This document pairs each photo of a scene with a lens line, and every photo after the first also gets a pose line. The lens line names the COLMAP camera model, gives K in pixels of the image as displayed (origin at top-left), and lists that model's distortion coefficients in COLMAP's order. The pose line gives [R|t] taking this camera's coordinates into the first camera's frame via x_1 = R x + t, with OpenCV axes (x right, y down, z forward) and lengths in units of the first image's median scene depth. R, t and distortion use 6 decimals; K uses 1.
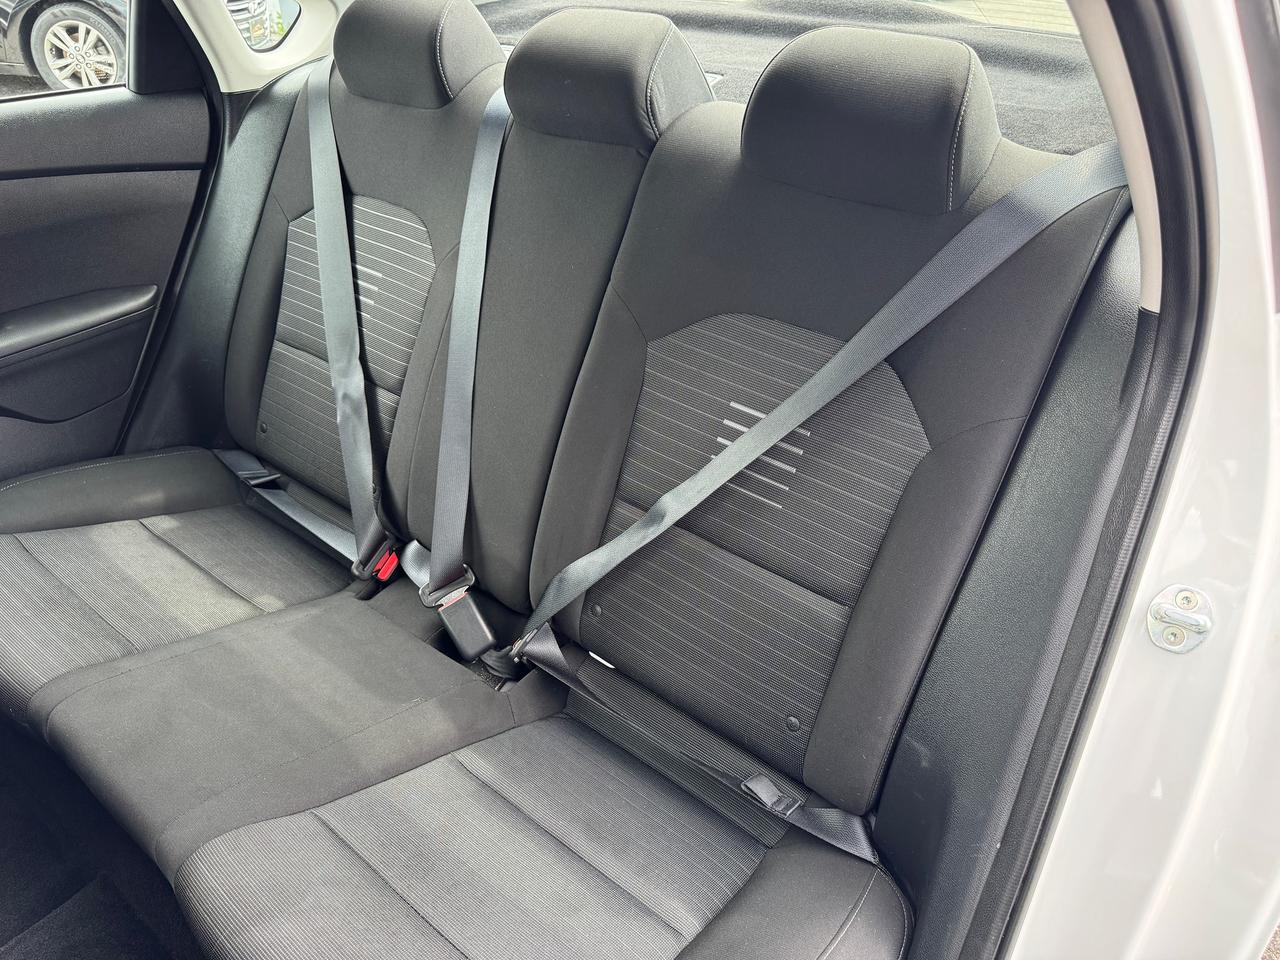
lens RADIAL K [[901.4, 0, 639.9], [0, 901.4, 474.3], [0, 0, 1]] dist [0.000318, -0.000814]
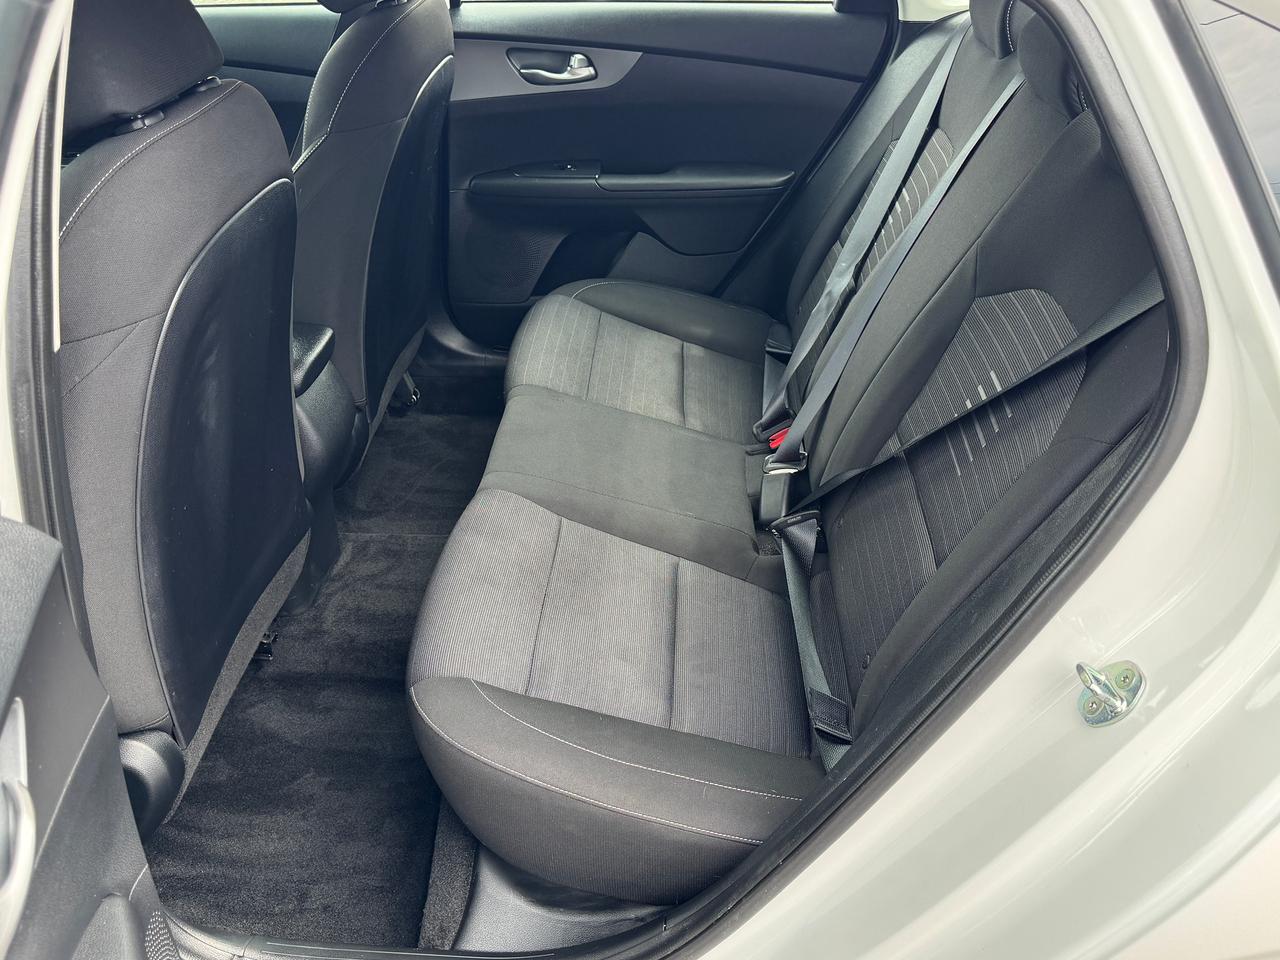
lens RADIAL K [[1107.3, 0, 639.8], [0, 1107.3, 482.8], [0, 0, 1]] dist [0.003000, -0.009532]
pose [[0.602332, 0.416326, -0.681079, 0.530631], [-0.426458, 0.889084, 0.166323, -0.004796], [0.674781, 0.190270, 0.713069, -0.087943]]
